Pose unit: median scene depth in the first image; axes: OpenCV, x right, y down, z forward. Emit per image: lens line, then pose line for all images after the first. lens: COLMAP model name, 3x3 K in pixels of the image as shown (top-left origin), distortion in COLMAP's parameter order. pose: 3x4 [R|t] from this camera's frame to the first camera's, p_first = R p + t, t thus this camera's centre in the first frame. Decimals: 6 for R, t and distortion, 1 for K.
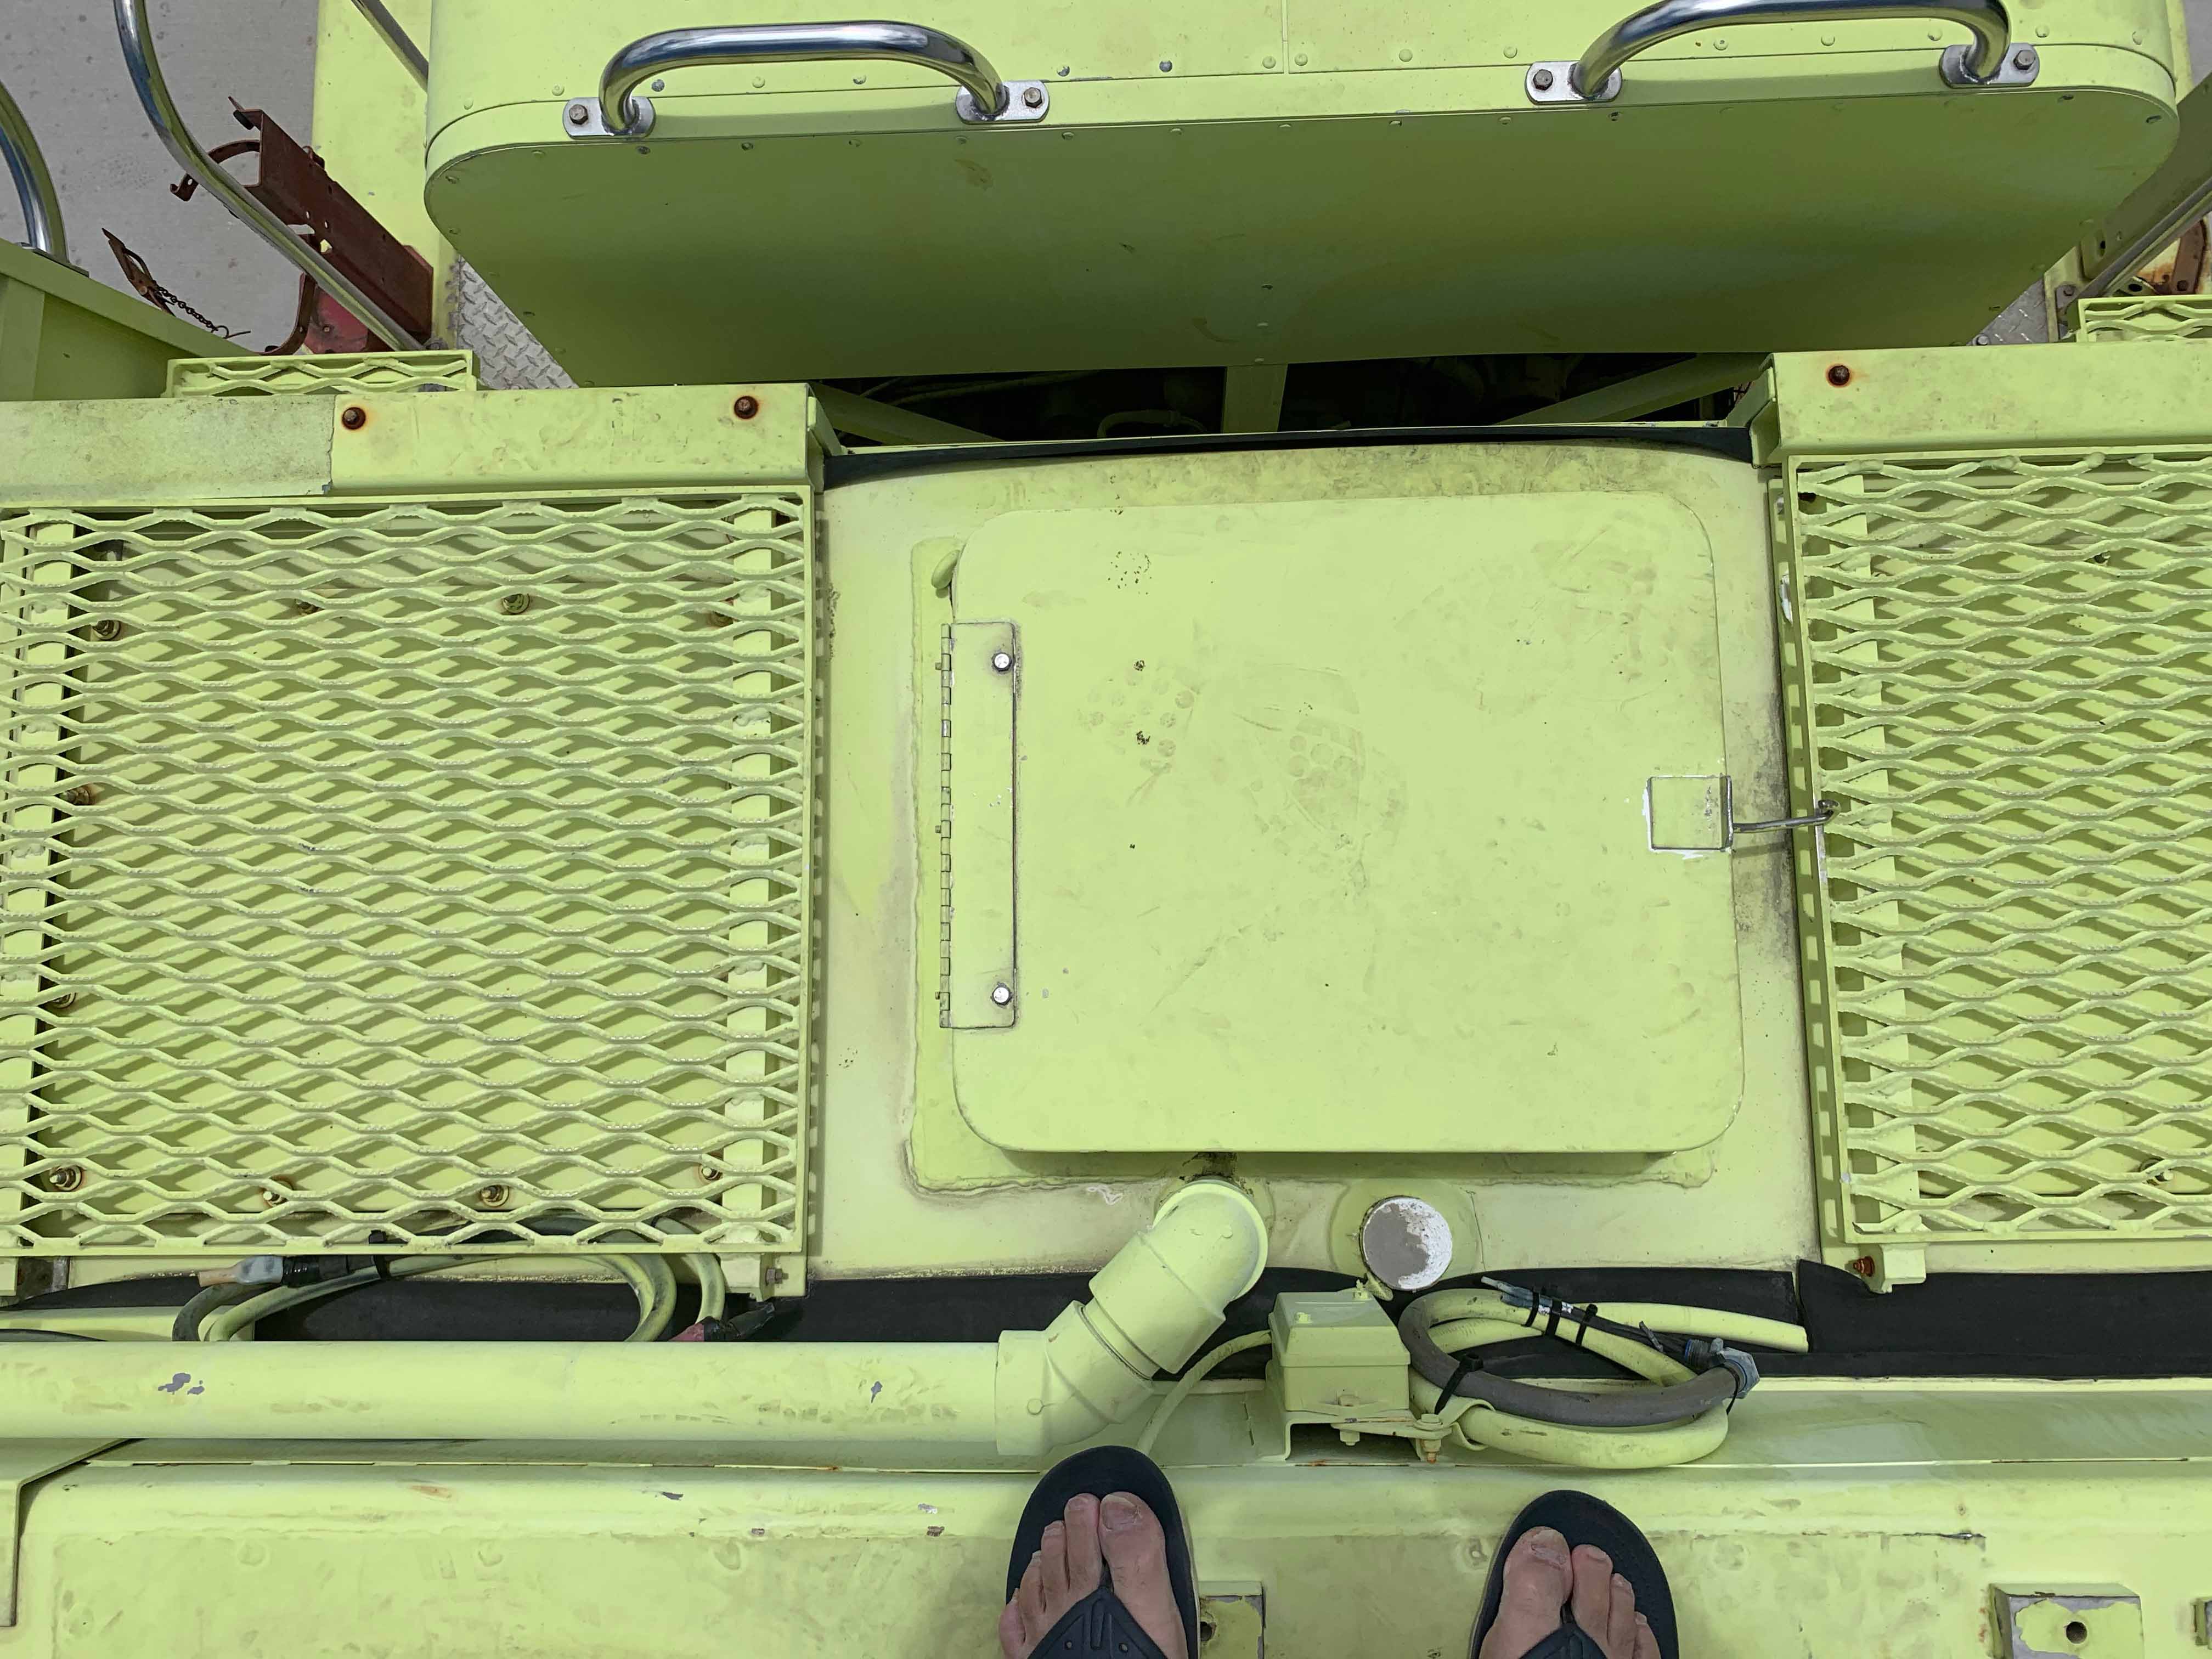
lens RADIAL K [[1713.6, 0, 1096.8], [0, 1713.6, 834.1], [0, 0, 1]] dist [0.003776, -0.002589]
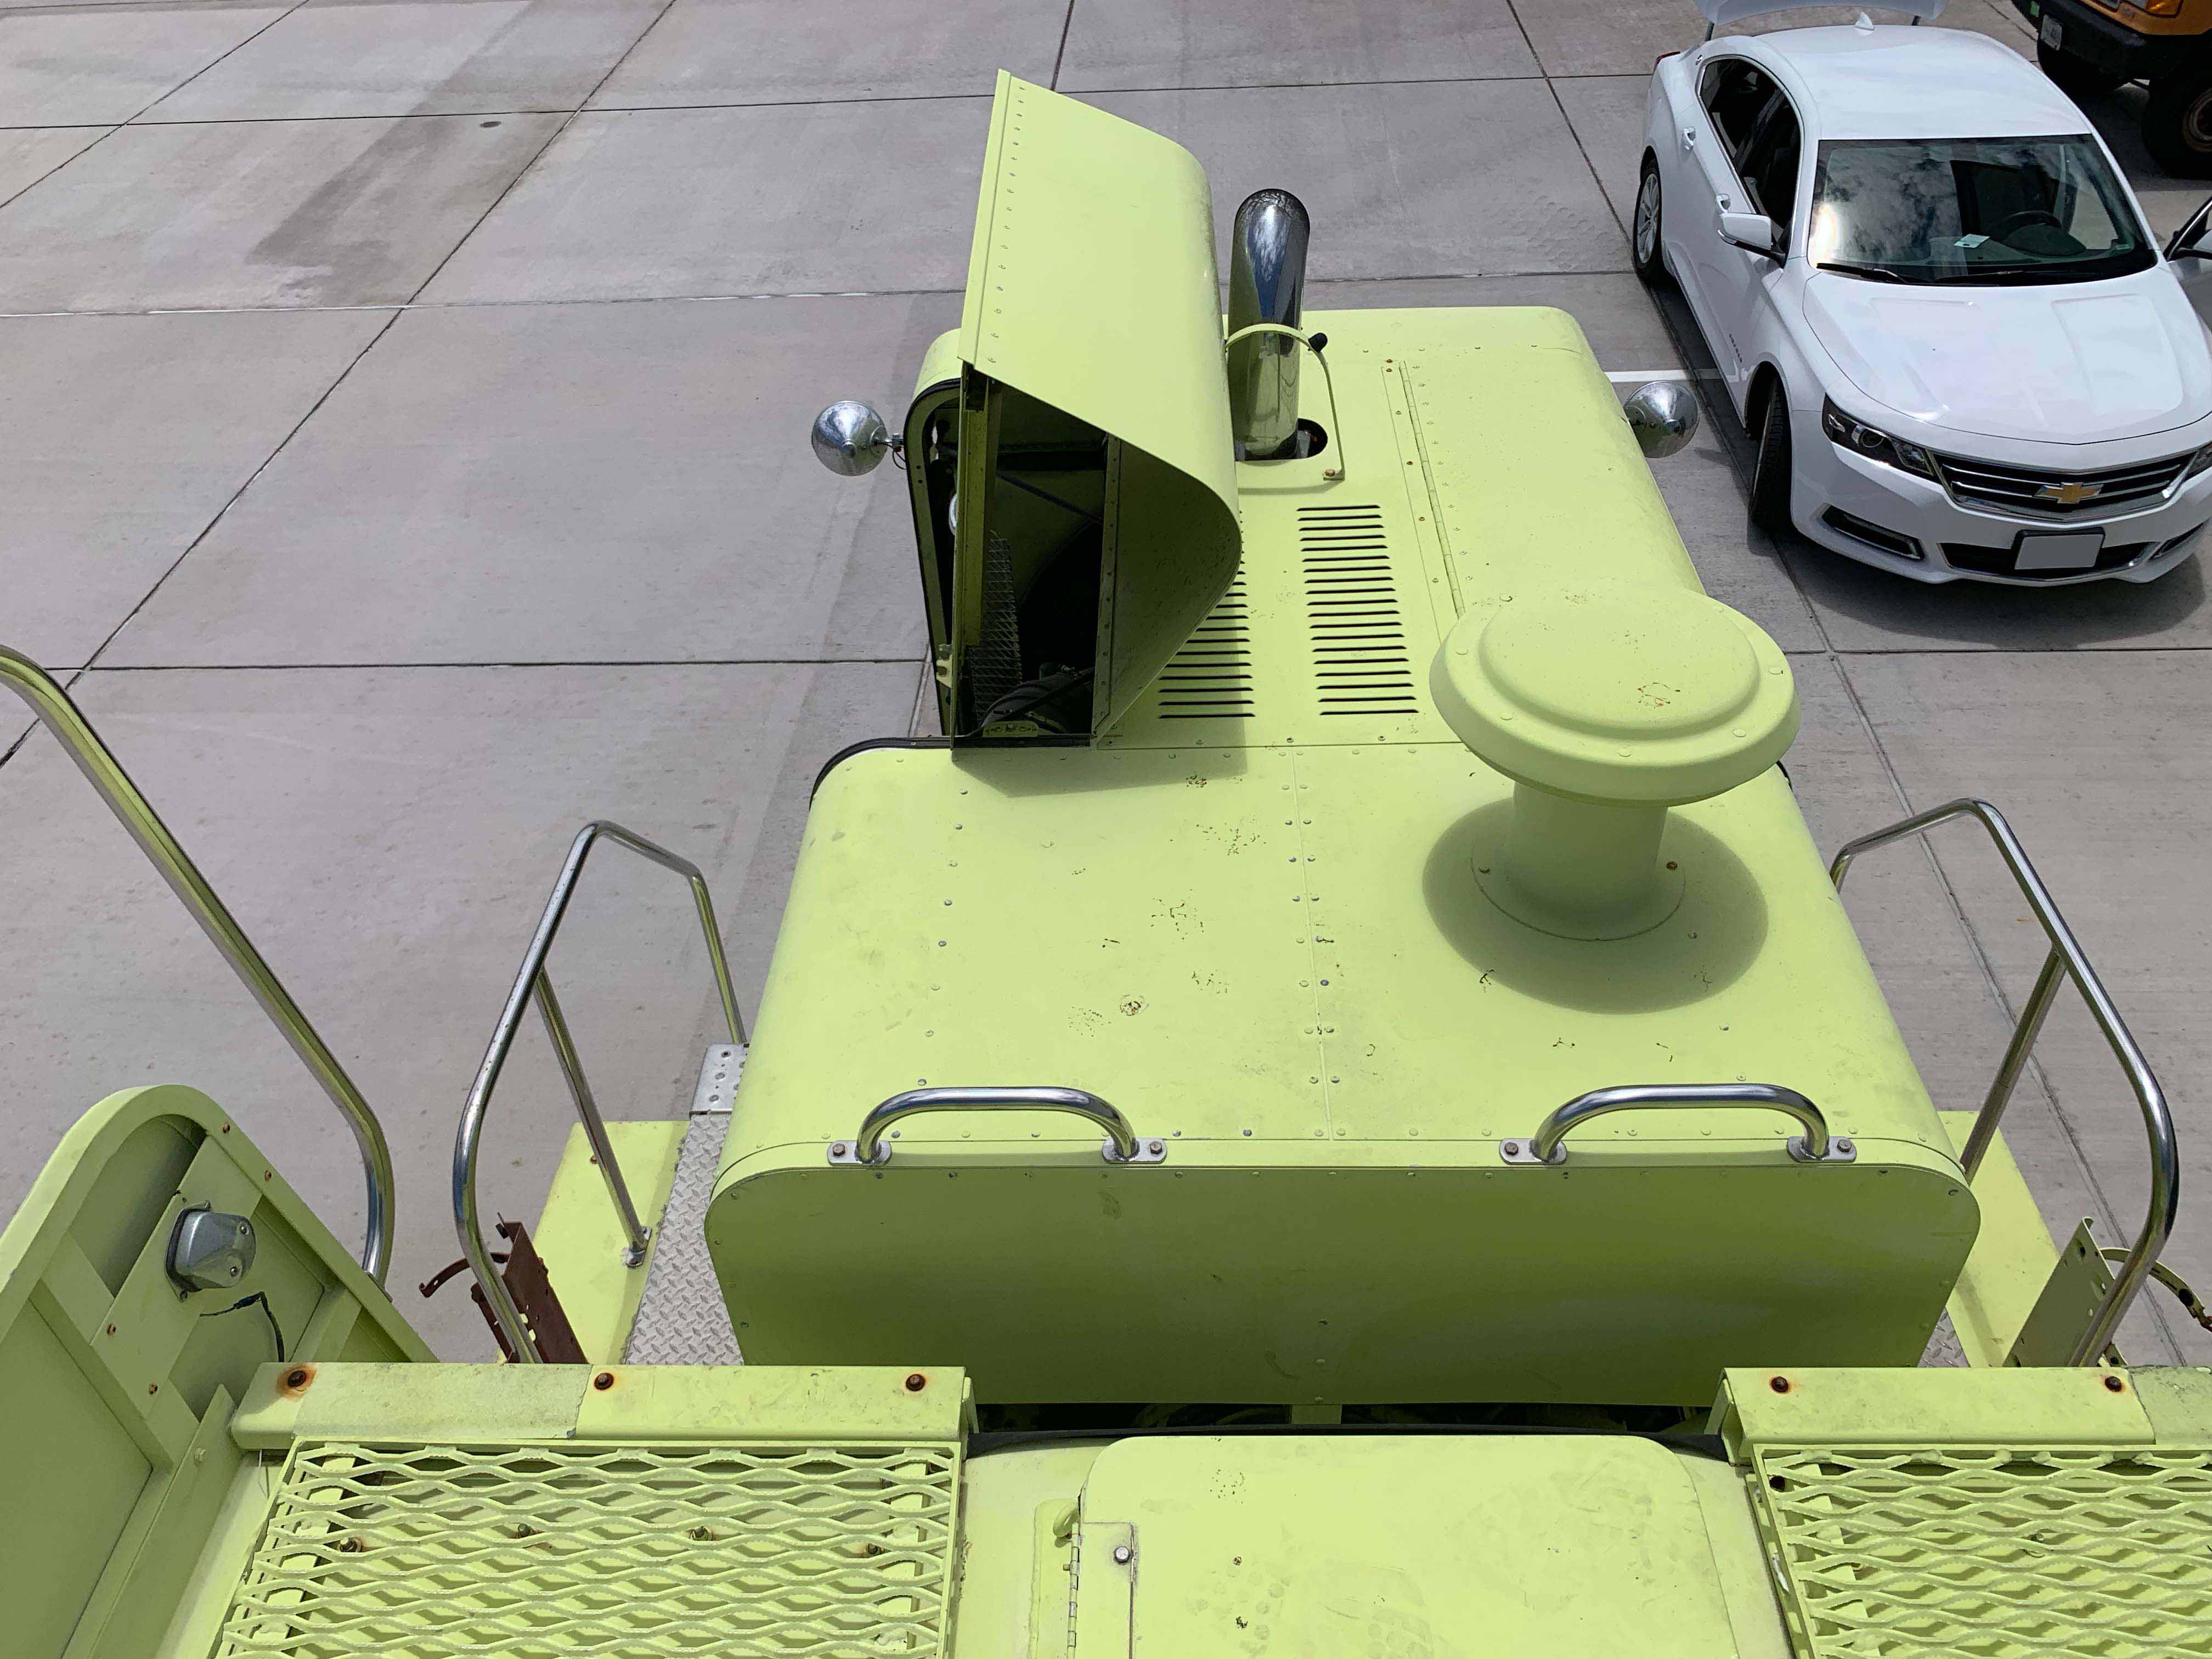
lens RADIAL K [[1713.6, 0, 1096.8], [0, 1713.6, 834.1], [0, 0, 1]] dist [0.003776, -0.002589]
pose [[0.999333, 0.028513, -0.022818, -0.054617], [-0.036464, 0.744719, -0.666381, 0.293854], [-0.002008, 0.666769, 0.745262, -0.217098]]
